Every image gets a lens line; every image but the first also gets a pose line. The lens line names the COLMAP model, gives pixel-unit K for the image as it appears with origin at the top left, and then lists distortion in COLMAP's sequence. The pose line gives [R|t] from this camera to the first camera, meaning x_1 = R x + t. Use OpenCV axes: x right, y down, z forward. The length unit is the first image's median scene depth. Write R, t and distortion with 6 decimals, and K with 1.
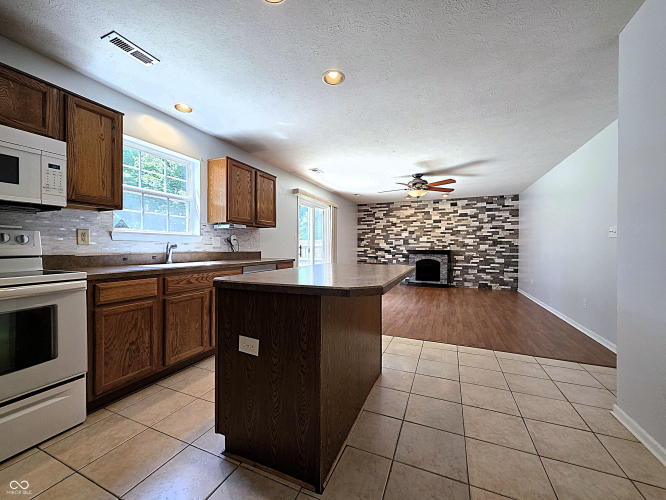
lens RADIAL K [[268.6, 0, 327.1], [0, 268.6, 248.7], [0, 0, 1]] dist [0.000253, 0.000015]
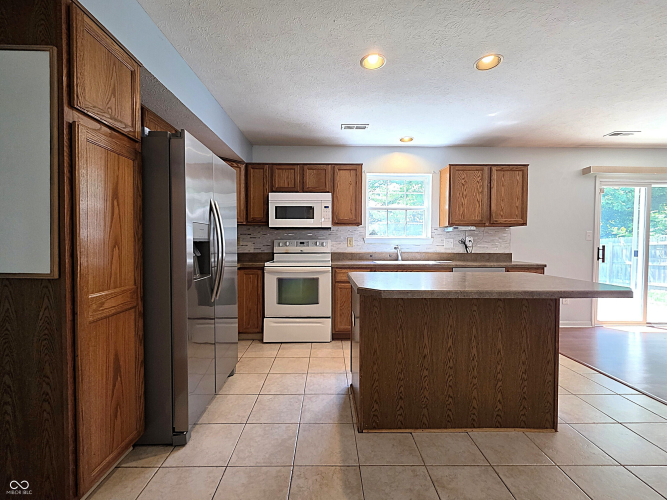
lens RADIAL K [[280.6, 0, 329.4], [0, 280.6, 248.7], [0, 0, 1]] dist [0.000935, 0.000000]
pose [[0.416838, 0.022892, -0.908692, 0.547840], [-0.007117, 0.999734, 0.021921, -0.032985], [0.908953, -0.002671, 0.416890, 0.114511]]
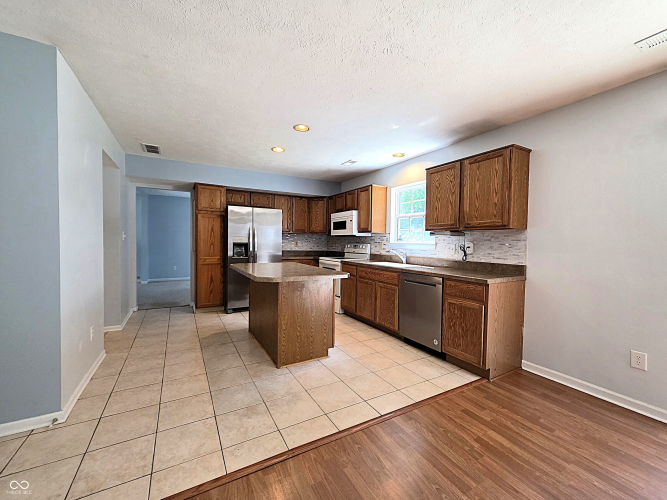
lens RADIAL K [[268.9, 0, 333.5], [0, 268.9, 250.0], [0, 0, 1]] dist [0.000007, -0.000012]
pose [[-0.585538, 0.016849, -0.810470, 0.853737], [-0.019471, 0.999203, 0.034840, -0.065075], [0.810411, 0.036181, -0.584743, 1.610425]]
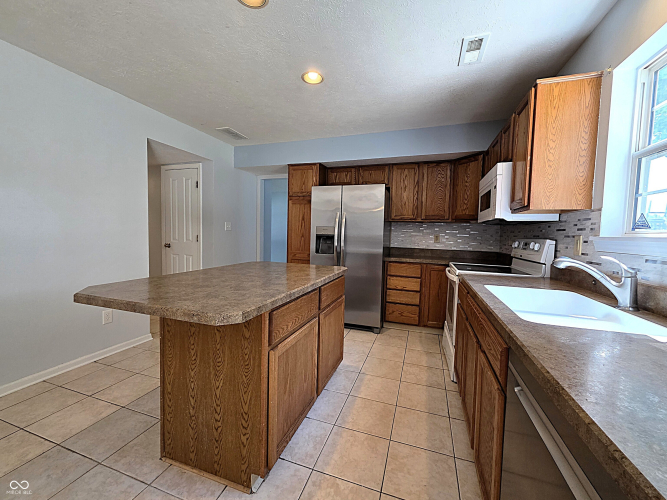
lens RADIAL K [[273.8, 0, 333.5], [0, 273.8, 250.0], [0, 0, 1]] dist [-0.000383, -0.000143]
pose [[-0.994656, -0.019763, -0.101338, -0.102025], [-0.026479, 0.997510, 0.065362, -0.052820], [0.099794, 0.067696, -0.992703, 1.432858]]
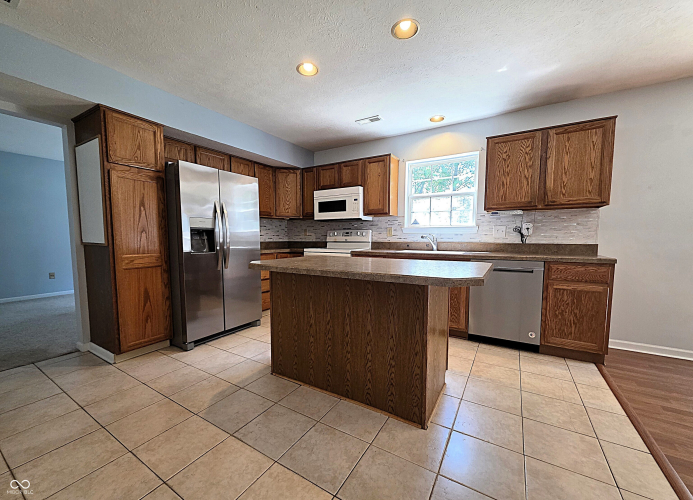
lens RADIAL K [[272.6, 0, 344.1], [0, 272.6, 258.4], [0, 0, 1]] dist [0.000241, 0.000032]
pose [[-0.124622, 0.078814, -0.989069, 0.760499], [-0.004982, 0.996778, 0.080056, -0.009781], [0.992192, 0.014904, -0.123827, 0.772319]]
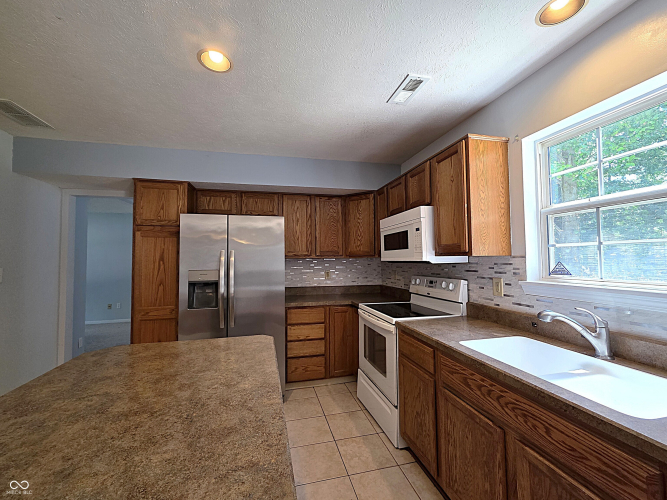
lens RADIAL K [[274.3, 0, 331.0], [0, 274.3, 249.3], [0, 0, 1]] dist [-0.000334, -0.000011]
pose [[-0.788142, -0.017371, -0.615248, 0.042569], [0.005317, 0.999372, -0.035027, -0.113026], [0.615470, -0.030877, -0.787555, 1.137164]]
